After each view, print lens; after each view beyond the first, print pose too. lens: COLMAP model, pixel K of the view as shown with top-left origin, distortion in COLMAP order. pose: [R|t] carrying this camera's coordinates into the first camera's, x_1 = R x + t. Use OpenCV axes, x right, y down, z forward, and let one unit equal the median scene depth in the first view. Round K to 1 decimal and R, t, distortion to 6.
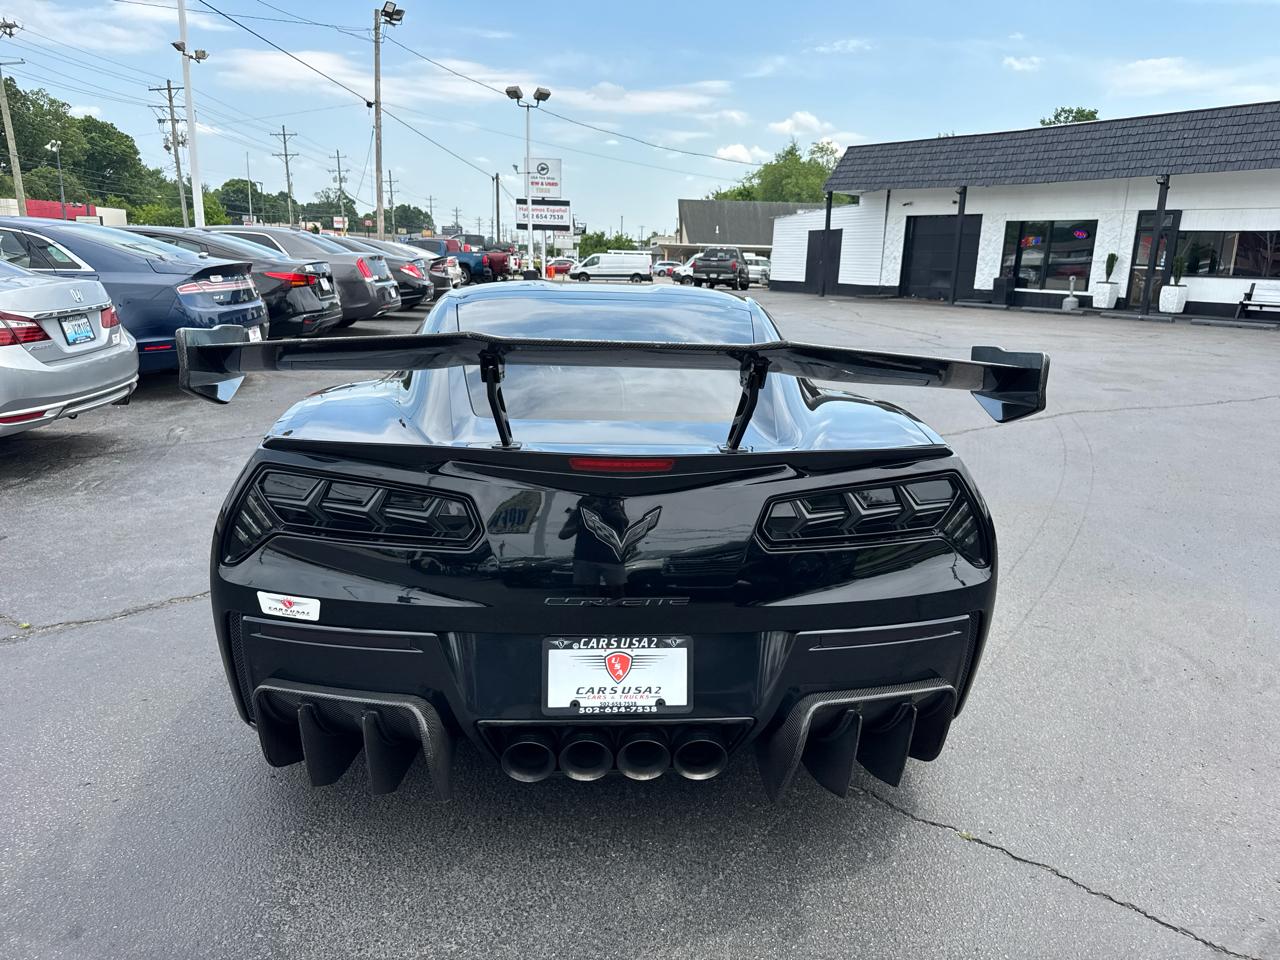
lens RADIAL K [[923.1, 0, 643.9], [0, 923.1, 479.5], [0, 0, 1]] dist [0.042661, -0.051766]
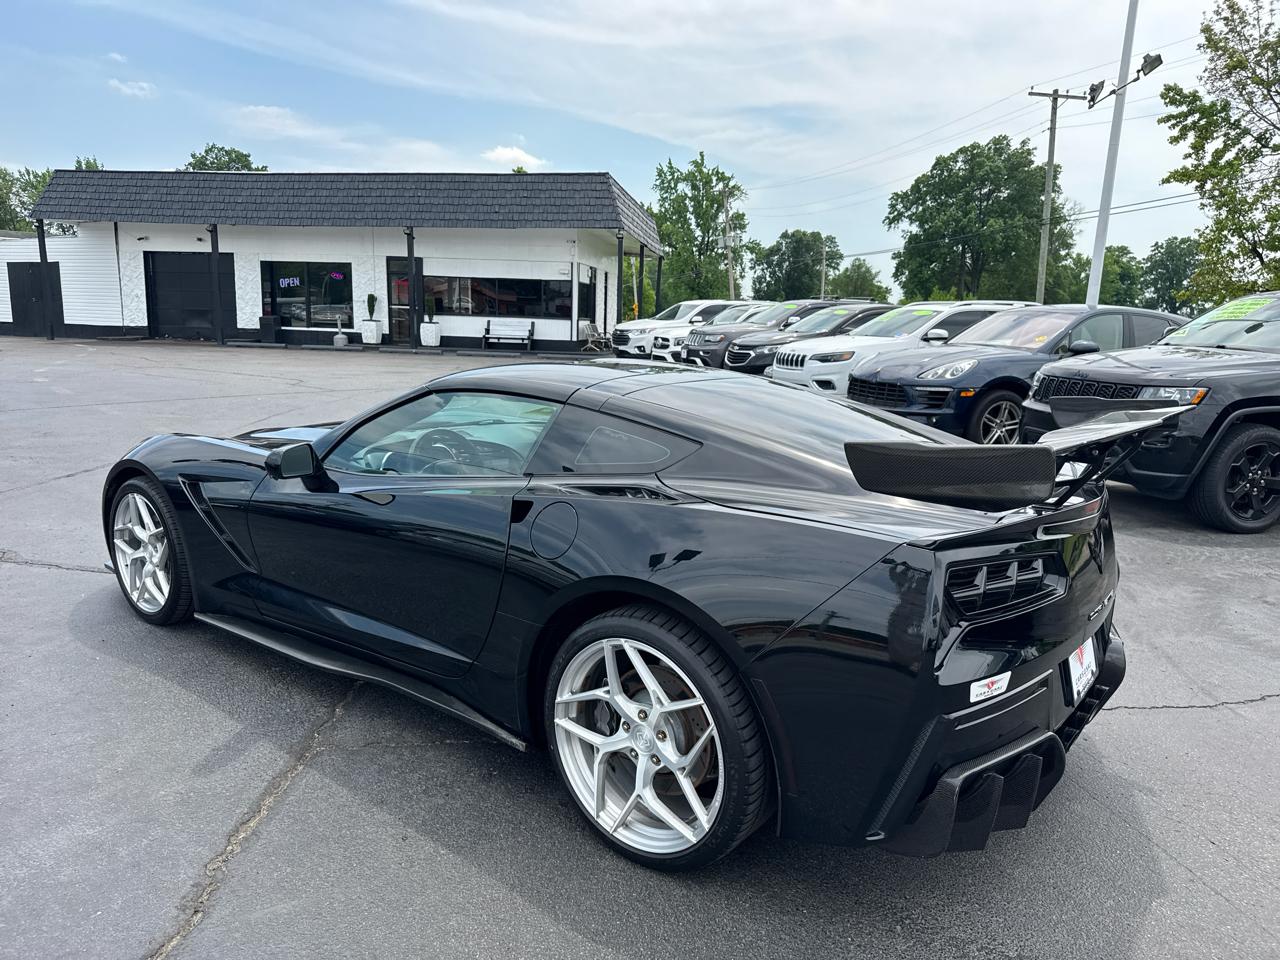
lens RADIAL K [[923.1, 0, 637.0], [0, 923.1, 483.8], [0, 0, 1]] dist [0.042661, -0.051766]
pose [[0.672201, -0.148501, 0.725323, -0.113786], [0.168618, 0.984639, 0.045323, -0.018353], [-0.720912, 0.091836, 0.686915, 0.038533]]
